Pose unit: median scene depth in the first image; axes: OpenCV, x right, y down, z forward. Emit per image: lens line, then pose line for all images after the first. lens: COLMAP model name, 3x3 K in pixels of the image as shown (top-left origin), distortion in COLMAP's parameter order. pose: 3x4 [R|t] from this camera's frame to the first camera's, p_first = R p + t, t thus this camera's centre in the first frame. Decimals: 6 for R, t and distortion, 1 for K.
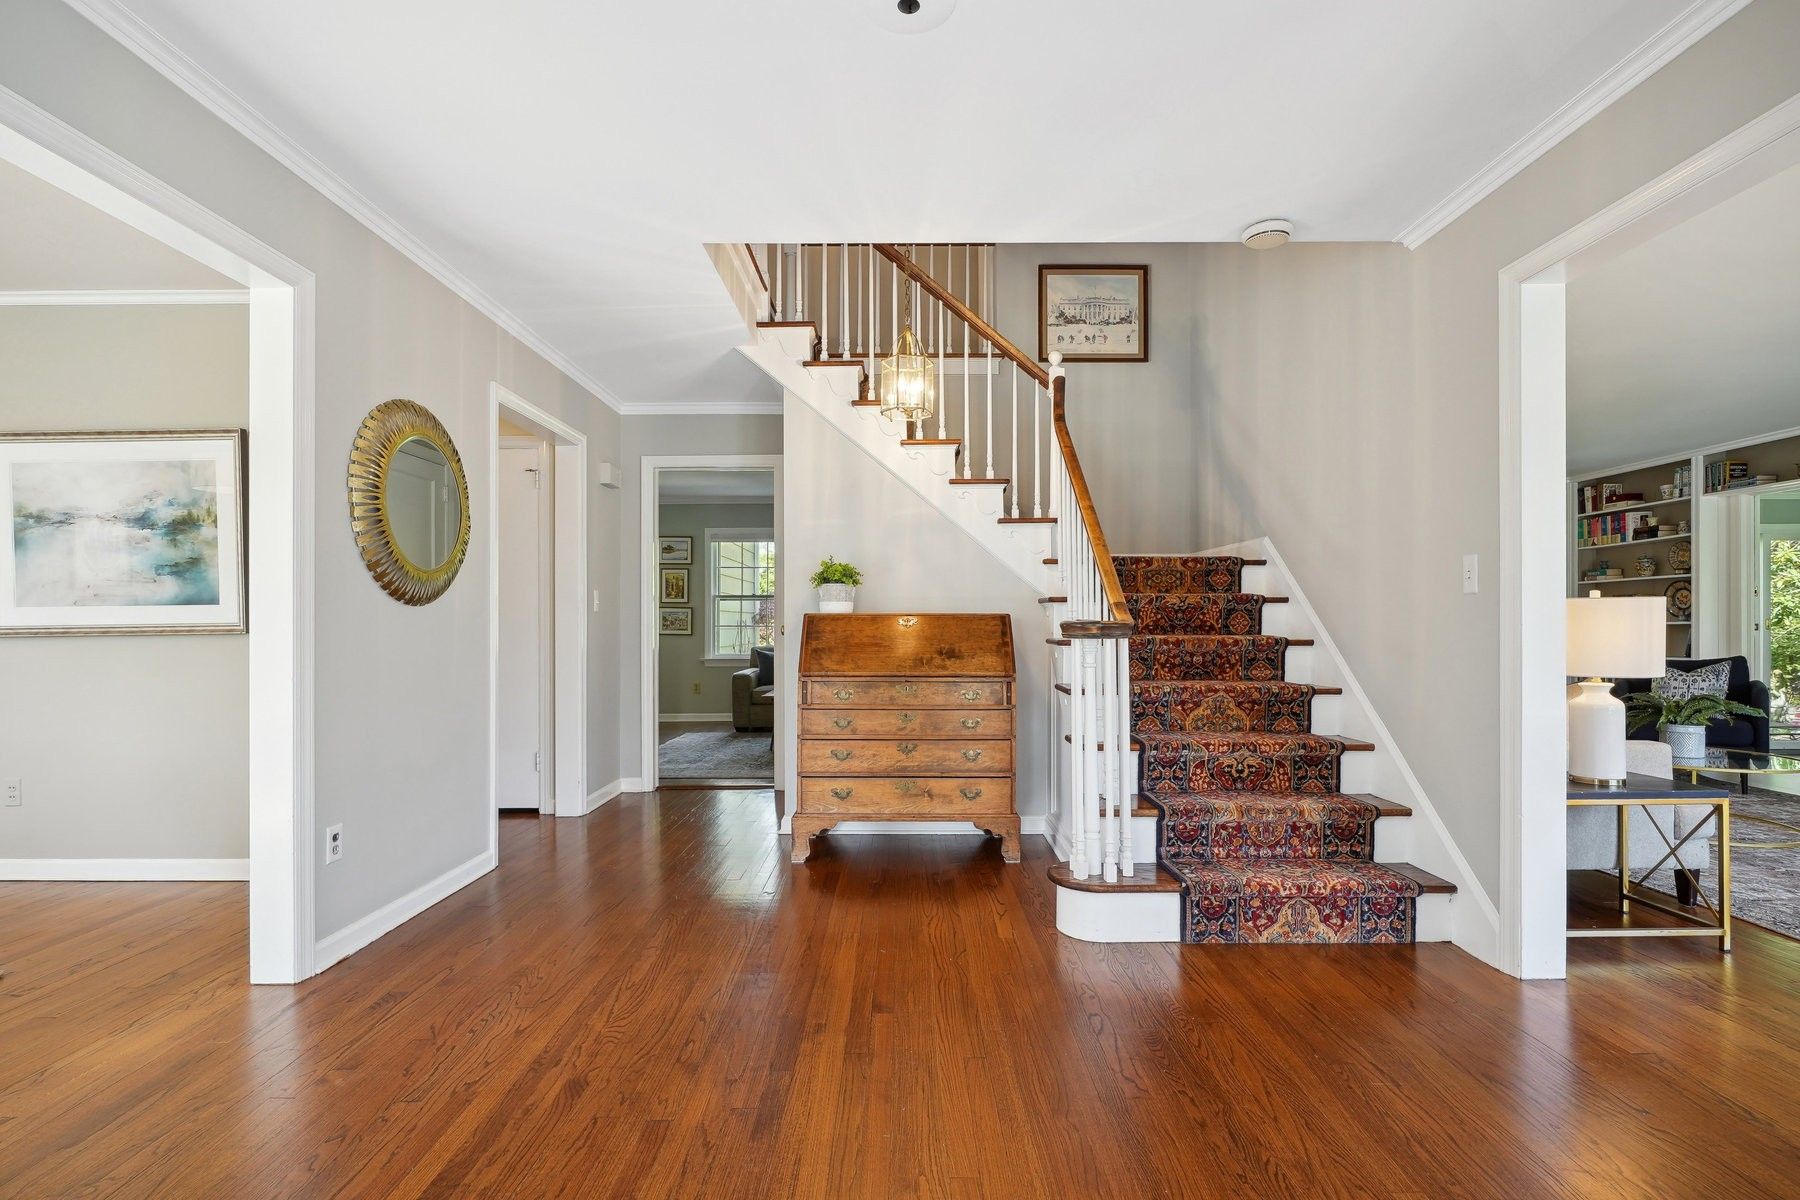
lens RADIAL K [[822.7, 0, 900.0], [0, 822.7, 600.0], [0, 0, 1]] dist [-0.011334, 0.000436]
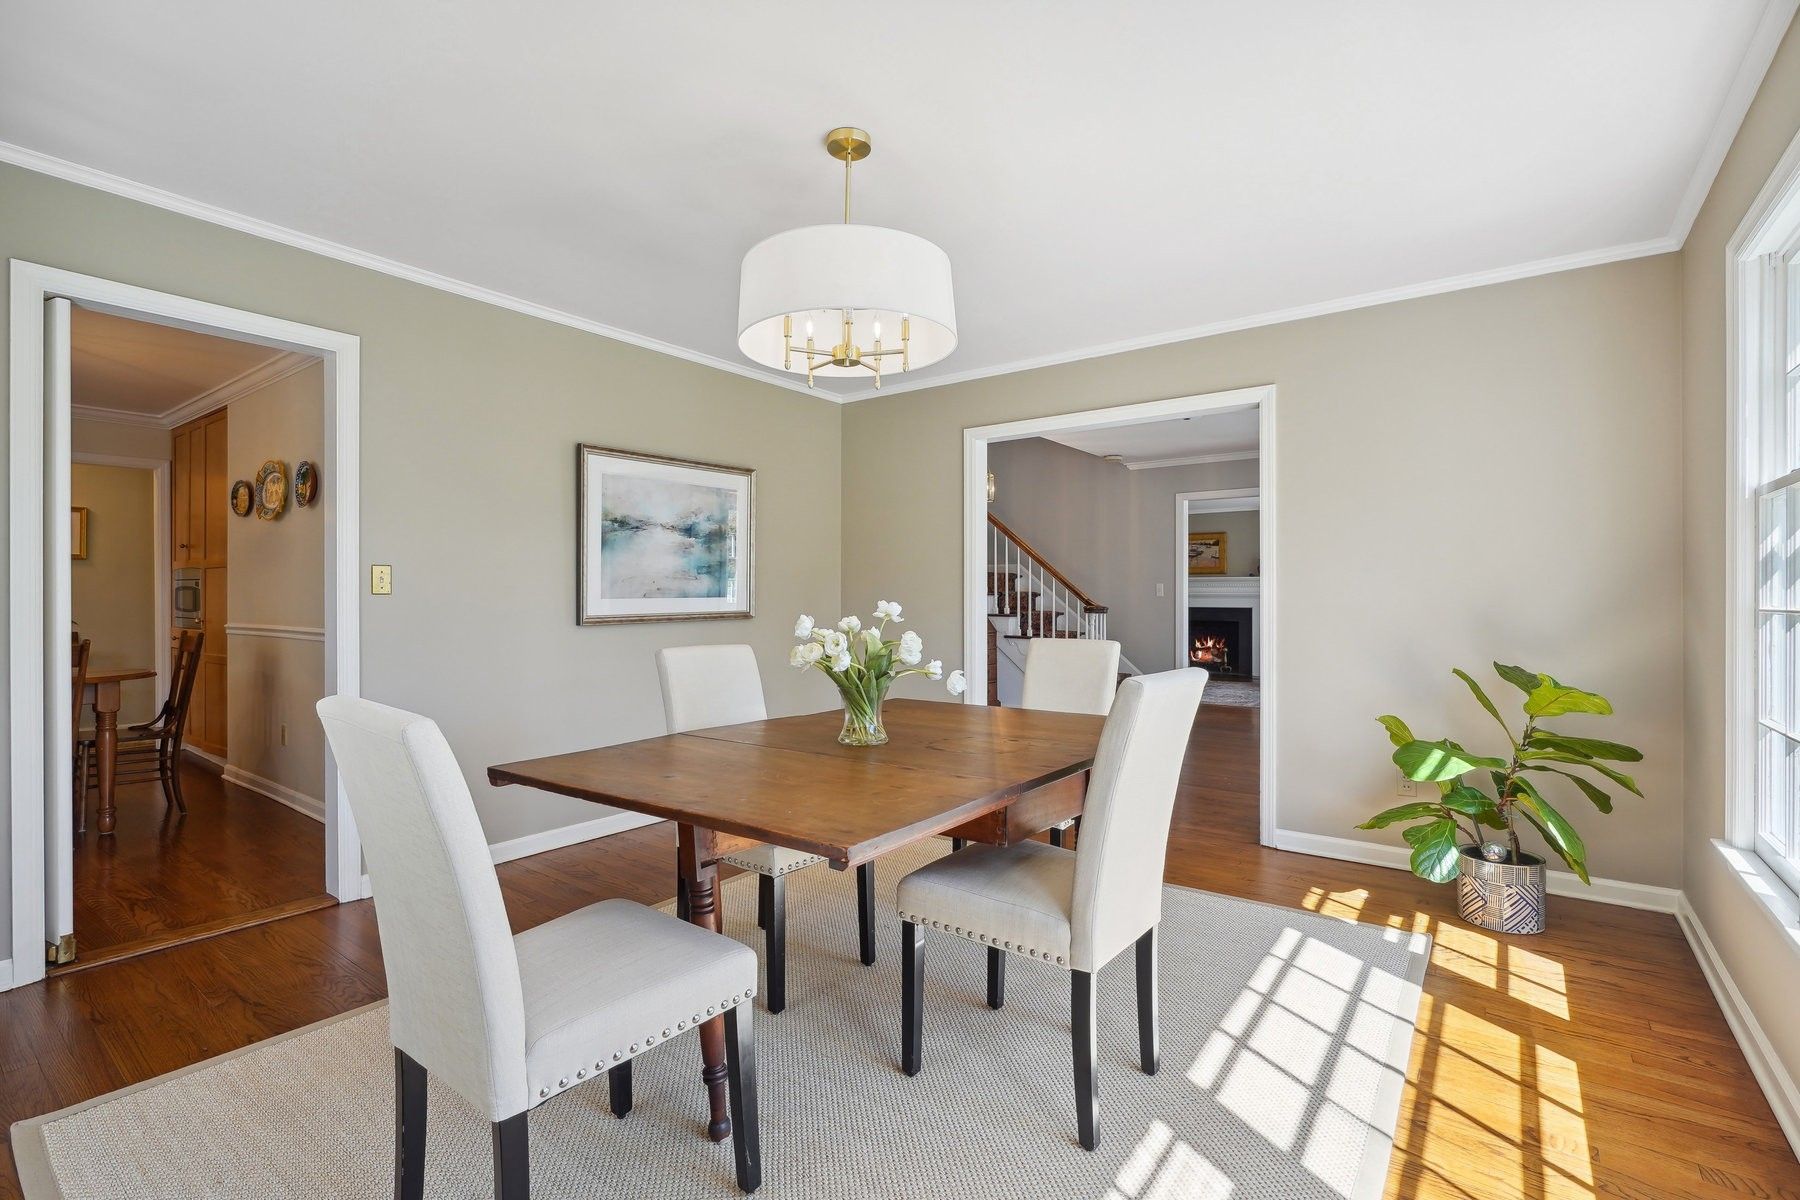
lens RADIAL K [[822.7, 0, 900.0], [0, 822.7, 600.0], [0, 0, 1]] dist [-0.011334, 0.000436]
pose [[0.596937, -0.001107, 0.802288, -1.763712], [-0.021605, 0.999614, 0.017454, -0.018928], [-0.801997, -0.027752, 0.596683, -0.033650]]
